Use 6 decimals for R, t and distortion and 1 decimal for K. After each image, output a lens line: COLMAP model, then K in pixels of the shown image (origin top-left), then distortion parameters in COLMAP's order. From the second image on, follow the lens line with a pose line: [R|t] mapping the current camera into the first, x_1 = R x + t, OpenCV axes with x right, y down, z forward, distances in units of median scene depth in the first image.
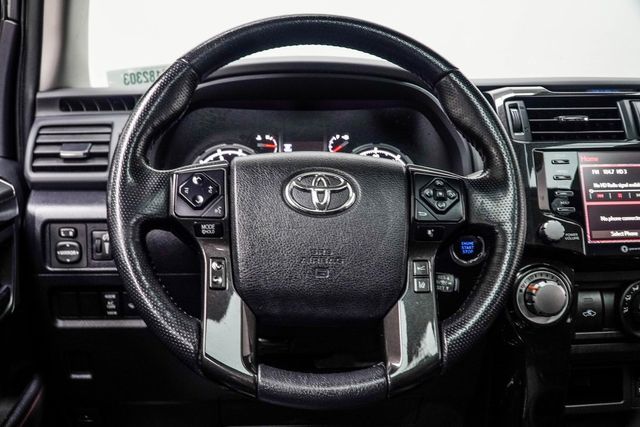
lens RADIAL K [[743.0, 0, 305.0], [0, 743.0, 222.1], [0, 0, 1]] dist [-0.048078, 0.000000]
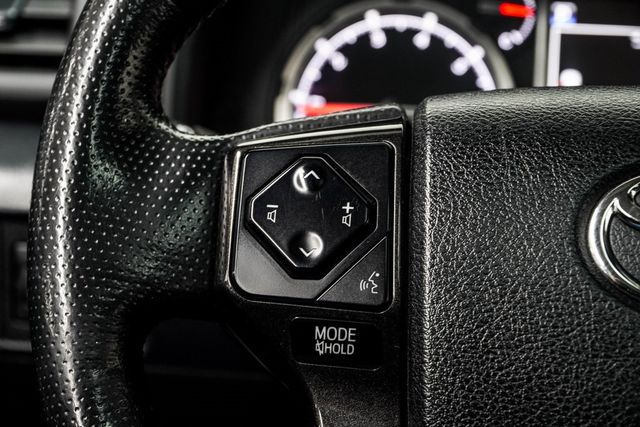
lens RADIAL K [[1523.1, 0, 322.0], [0, 1523.1, 214.1], [0, 0, 1]] dist [-0.095964, 0.000000]
pose [[0.989781, 0.061475, -0.128664, -0.044438], [-0.048298, 0.993494, 0.103139, -0.087297], [0.134168, -0.095871, 0.986310, 0.291801]]
